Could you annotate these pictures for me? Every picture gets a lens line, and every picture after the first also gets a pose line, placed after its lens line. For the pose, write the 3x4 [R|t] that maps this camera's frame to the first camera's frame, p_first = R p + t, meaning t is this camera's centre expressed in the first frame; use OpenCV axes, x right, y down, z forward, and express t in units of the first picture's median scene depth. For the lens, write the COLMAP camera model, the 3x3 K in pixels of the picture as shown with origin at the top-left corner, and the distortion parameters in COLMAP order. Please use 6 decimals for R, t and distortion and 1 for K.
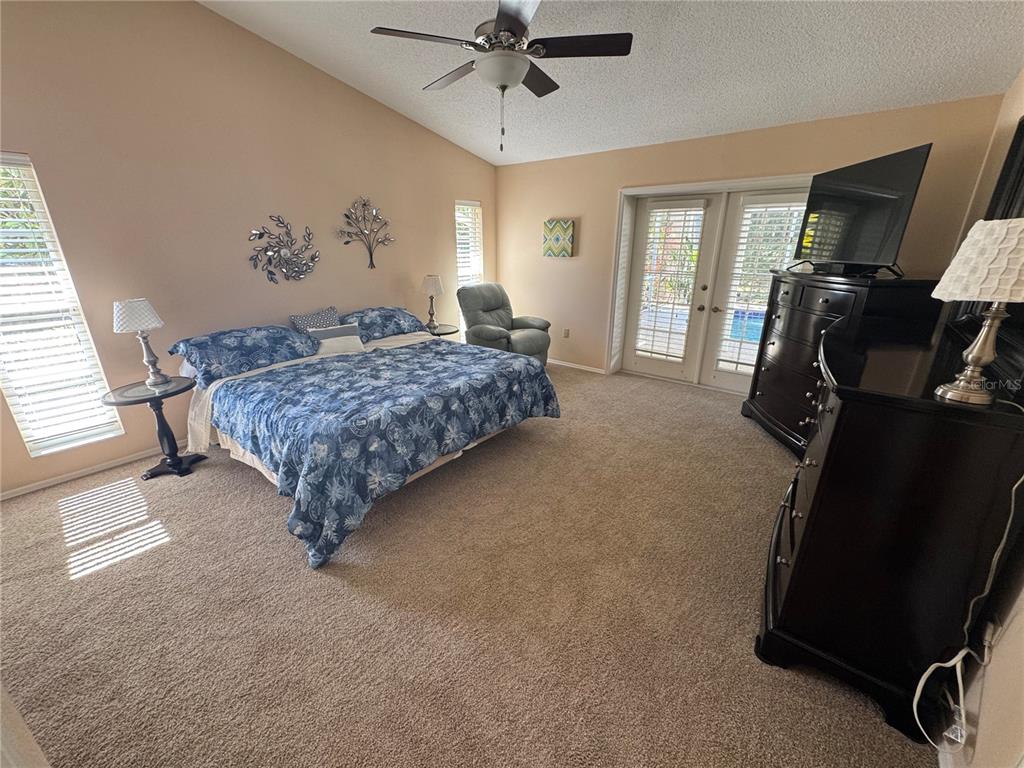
lens RADIAL K [[408.3, 0, 510.3], [0, 408.3, 384.4], [0, 0, 1]] dist [-0.000861, 0.000055]
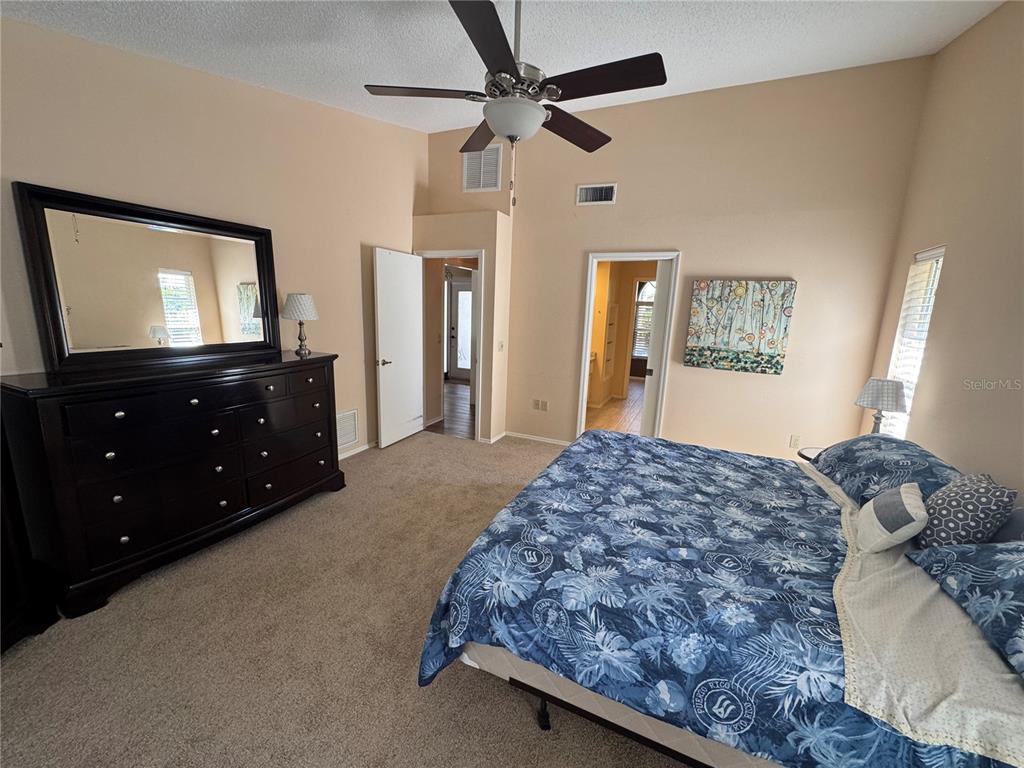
lens RADIAL K [[408.3, 0, 514.2], [0, 408.3, 385.6], [0, 0, 1]] dist [-0.000861, 0.000055]
pose [[-0.963531, 0.019400, -0.266893, 0.170466], [-0.119661, 0.860859, 0.494573, -0.540541], [0.239352, 0.508473, -0.827143, 1.520773]]
